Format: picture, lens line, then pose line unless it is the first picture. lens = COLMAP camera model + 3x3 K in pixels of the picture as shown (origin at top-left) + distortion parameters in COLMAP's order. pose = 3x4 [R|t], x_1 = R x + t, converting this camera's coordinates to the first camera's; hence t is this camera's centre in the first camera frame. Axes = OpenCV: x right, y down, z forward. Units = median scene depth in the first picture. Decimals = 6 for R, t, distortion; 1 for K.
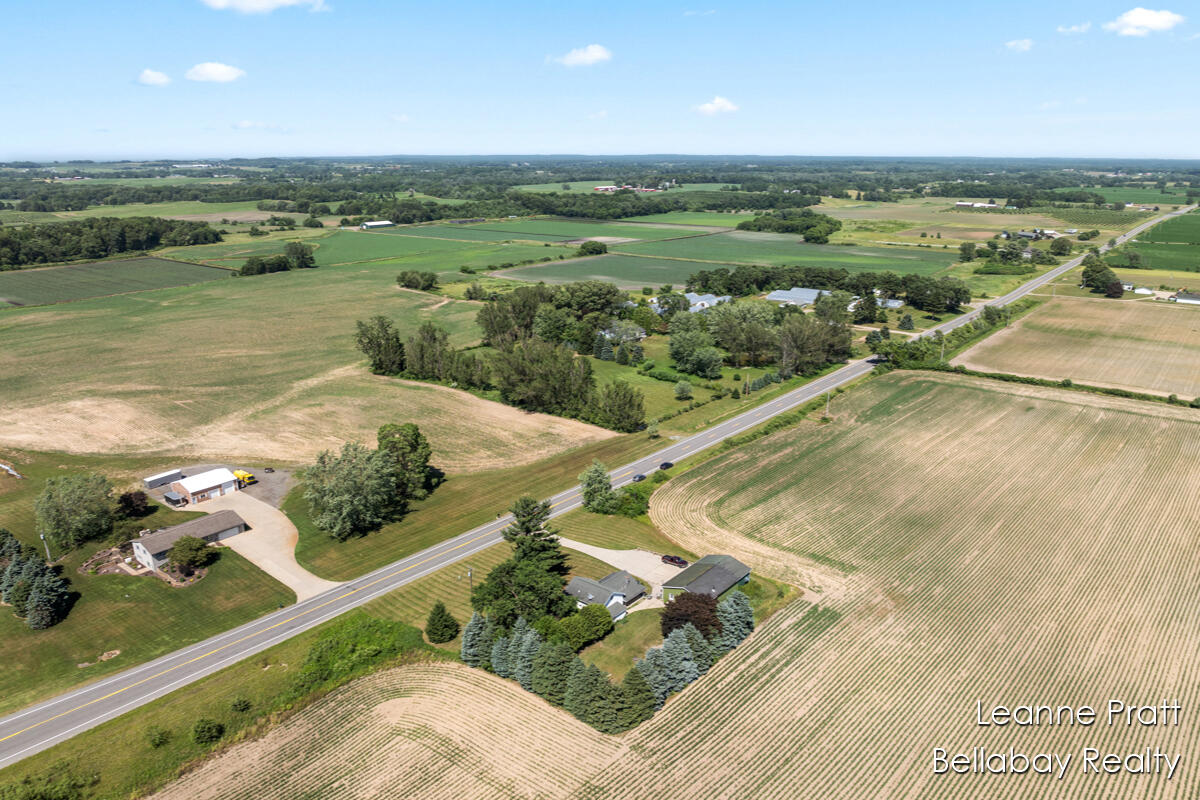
lens RADIAL K [[858.5, 0, 600.0], [0, 858.5, 400.0], [0, 0, 1]] dist [-0.033644, 0.000134]
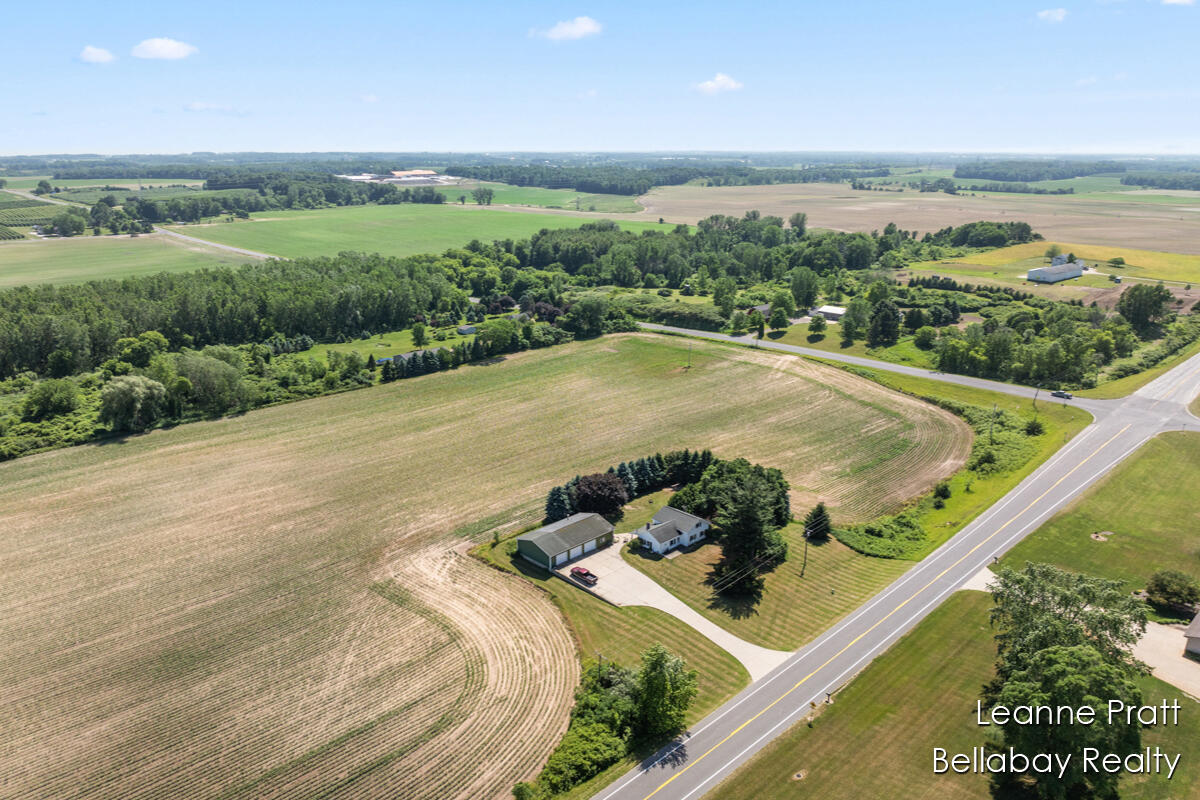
lens RADIAL K [[858.5, 0, 600.0], [0, 858.5, 400.0], [0, 0, 1]] dist [-0.033644, 0.000134]
pose [[-0.991162, -0.037269, 0.127317, -0.030386], [0.038522, 0.837515, 0.545055, -0.405716], [-0.126944, 0.545142, -0.828677, 1.518393]]
